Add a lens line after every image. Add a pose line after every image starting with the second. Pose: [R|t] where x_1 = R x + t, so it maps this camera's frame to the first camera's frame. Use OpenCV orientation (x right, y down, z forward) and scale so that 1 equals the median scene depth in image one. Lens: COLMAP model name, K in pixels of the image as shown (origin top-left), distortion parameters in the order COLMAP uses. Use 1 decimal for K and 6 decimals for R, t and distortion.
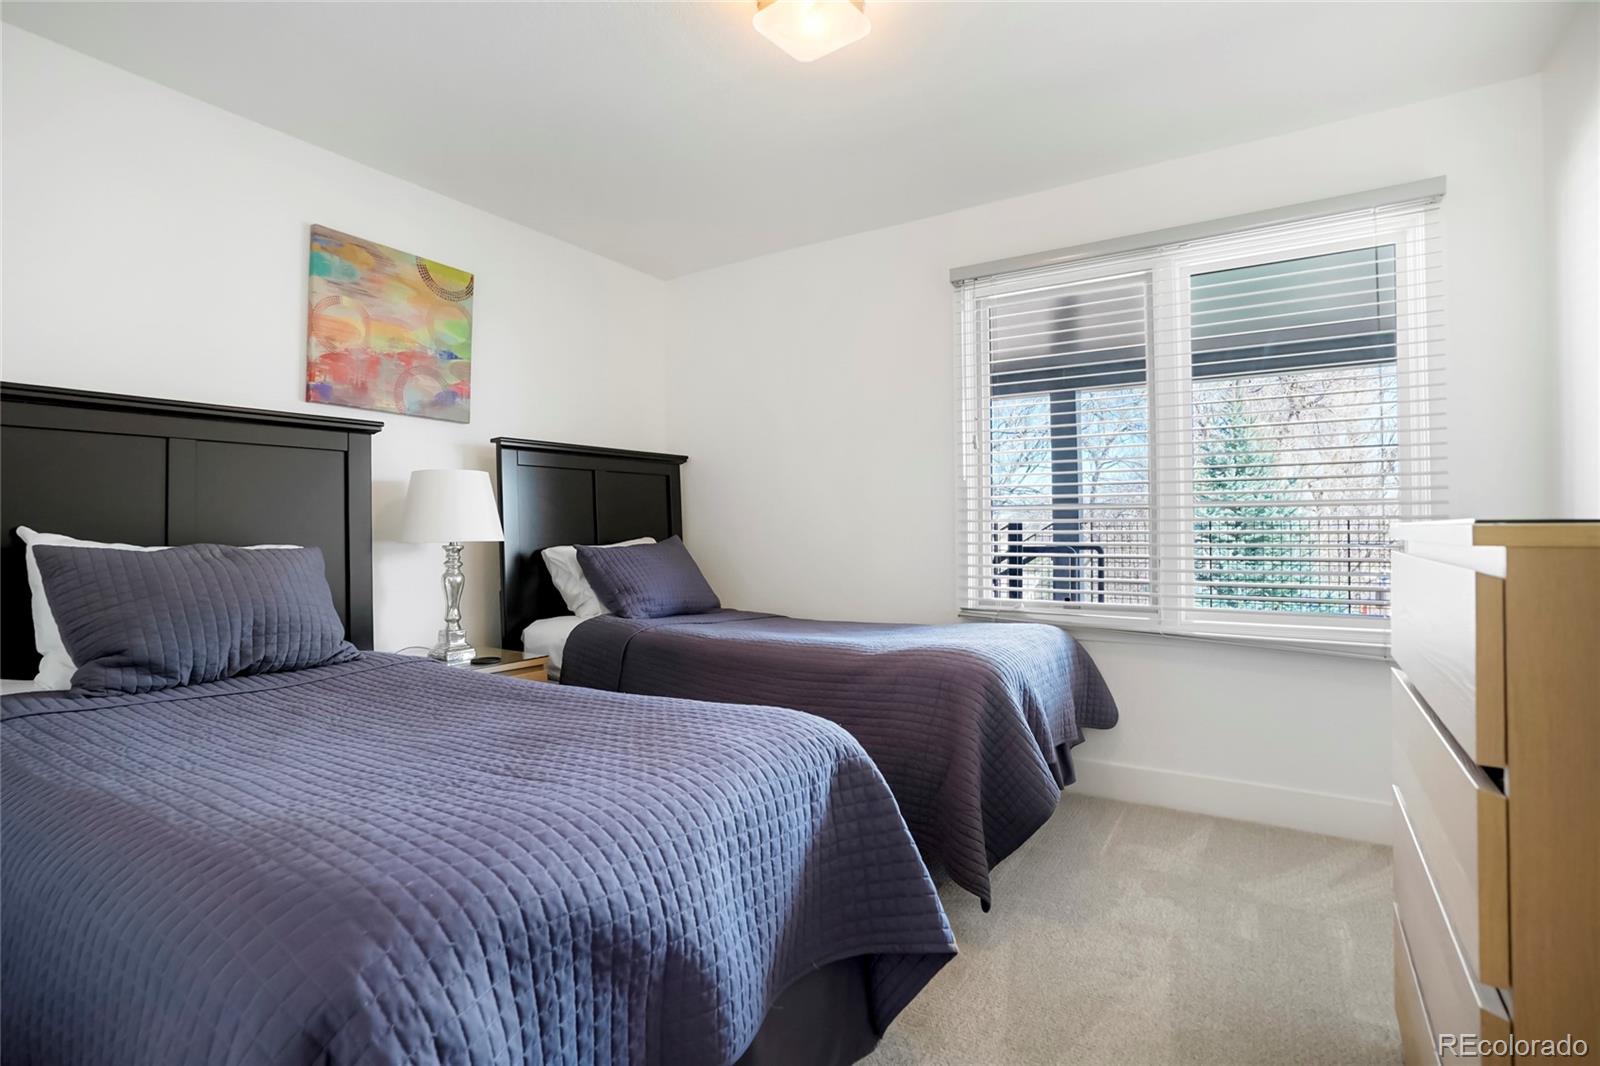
lens RADIAL K [[745.4, 0, 802.3], [0, 745.4, 524.2], [0, 0, 1]] dist [-0.027079, 0.008794]
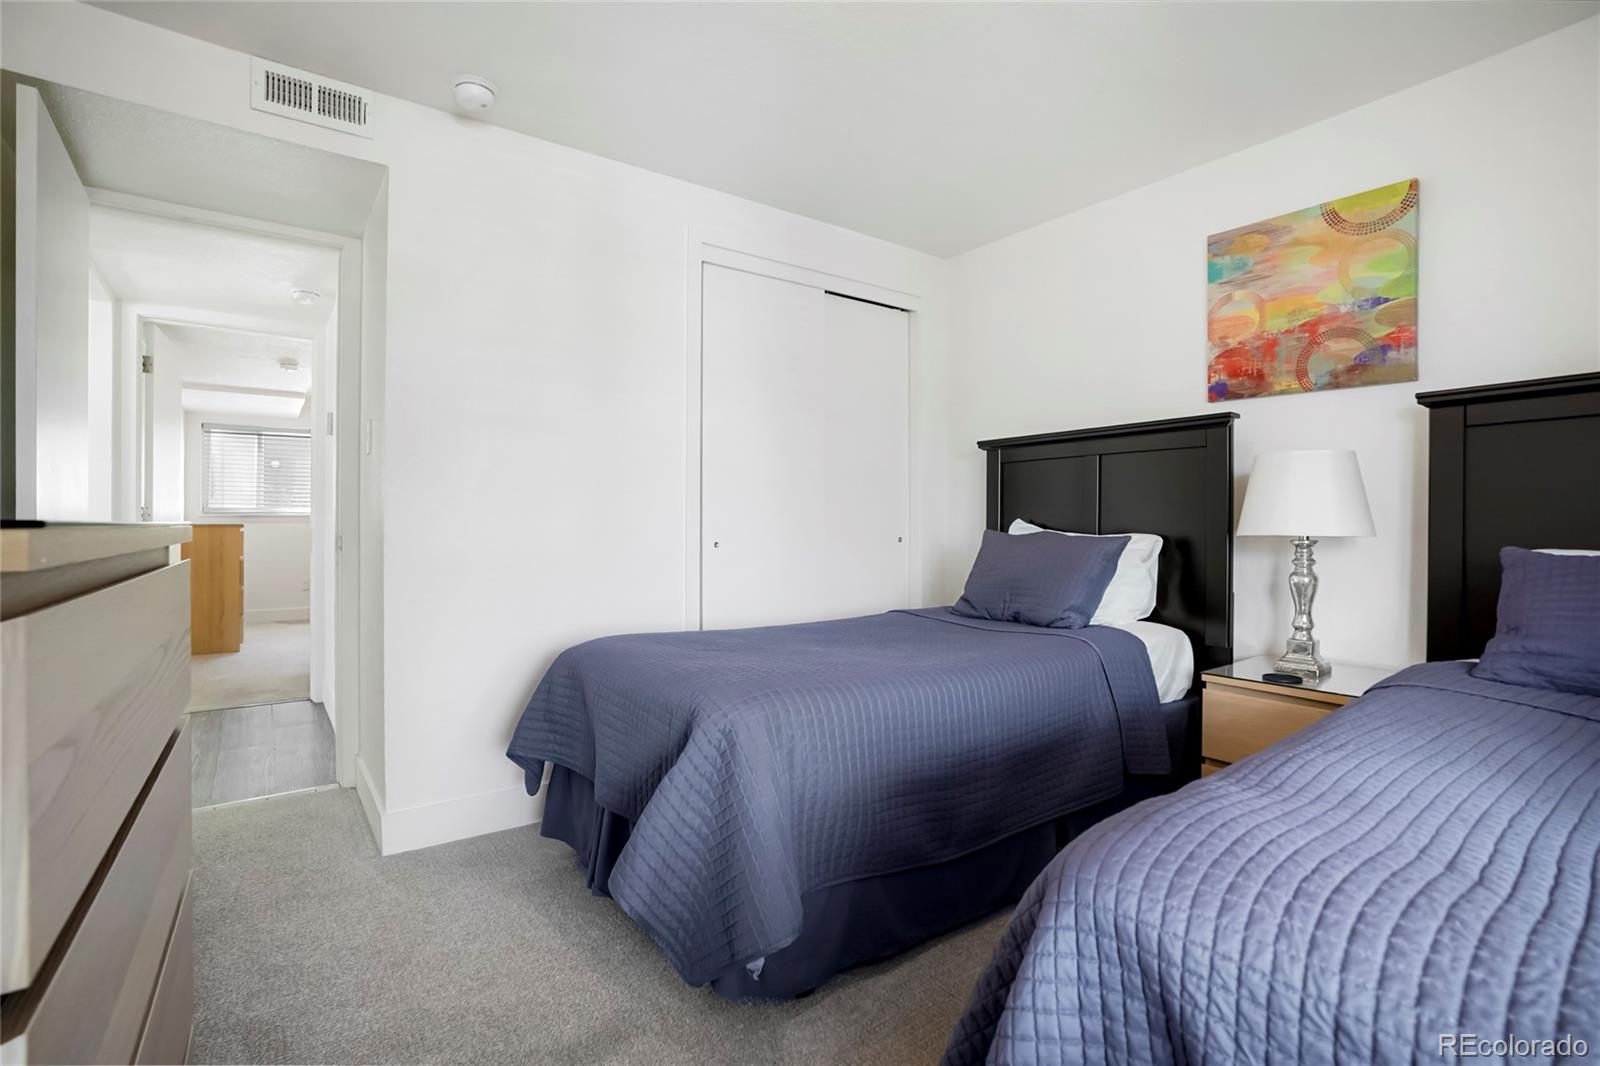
lens RADIAL K [[745.4, 0, 798.7], [0, 745.4, 533.3], [0, 0, 1]] dist [-0.027079, 0.008794]
pose [[-0.347160, 0.008708, -0.937765, 0.513567], [-0.003020, 0.999941, 0.010403, 0.014225], [0.937801, 0.006444, -0.347114, 0.751754]]
